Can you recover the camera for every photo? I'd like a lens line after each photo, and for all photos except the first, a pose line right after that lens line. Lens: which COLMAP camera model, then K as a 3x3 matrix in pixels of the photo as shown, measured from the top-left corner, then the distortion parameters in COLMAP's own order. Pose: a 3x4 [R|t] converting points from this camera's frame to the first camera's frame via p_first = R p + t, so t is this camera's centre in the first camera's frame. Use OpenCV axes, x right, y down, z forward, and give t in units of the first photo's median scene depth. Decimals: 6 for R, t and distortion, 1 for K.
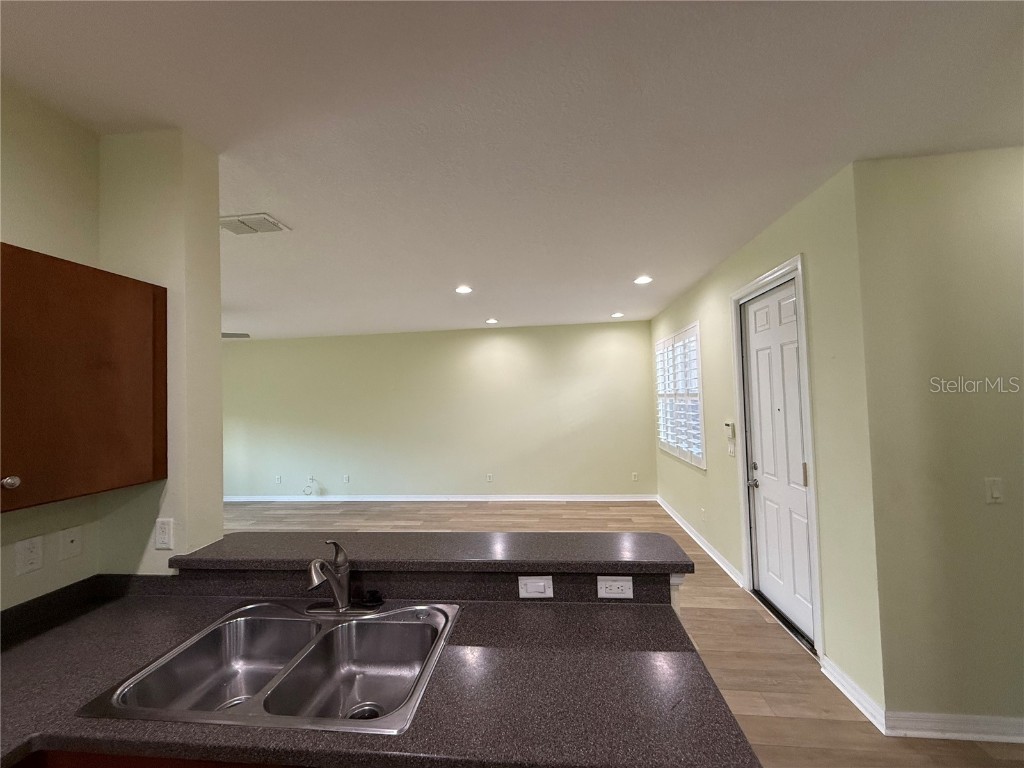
lens RADIAL K [[414.5, 0, 514.1], [0, 414.5, 386.4], [0, 0, 1]] dist [-0.001120, 0.000018]
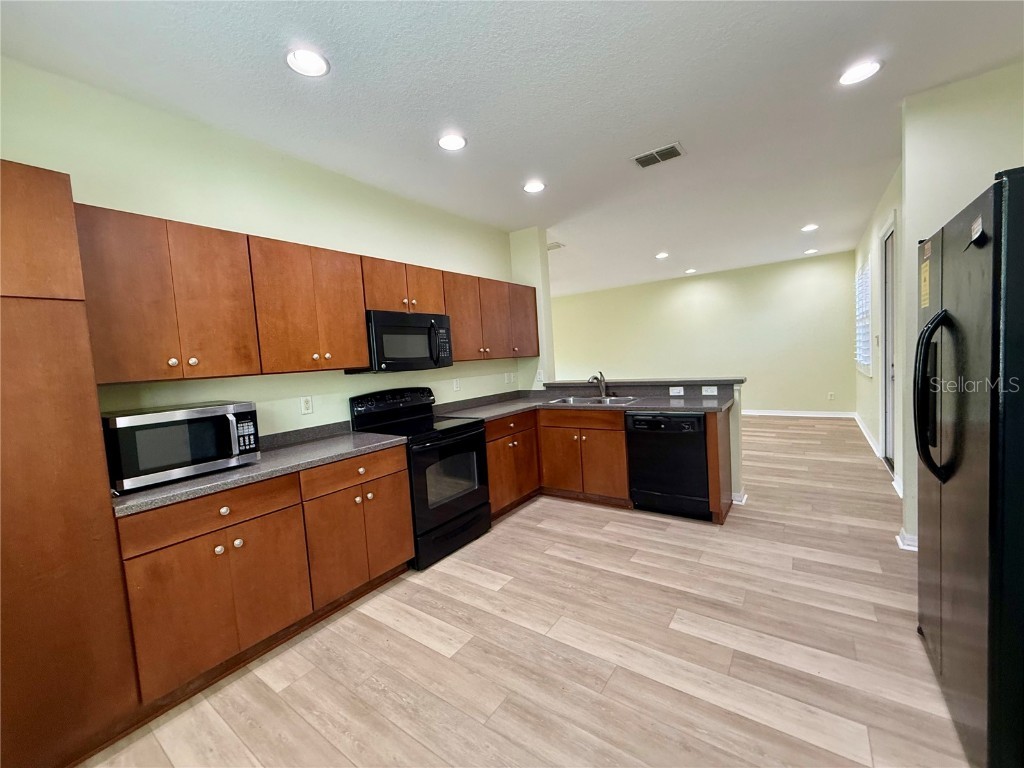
lens RADIAL K [[414.5, 0, 509.5], [0, 414.5, 387.9], [0, 0, 1]] dist [-0.001120, 0.000018]
pose [[0.864717, 0.011359, -0.502130, 0.403237], [0.050867, 0.992623, 0.110053, 0.115319], [0.499676, -0.120707, 0.857761, -1.551854]]
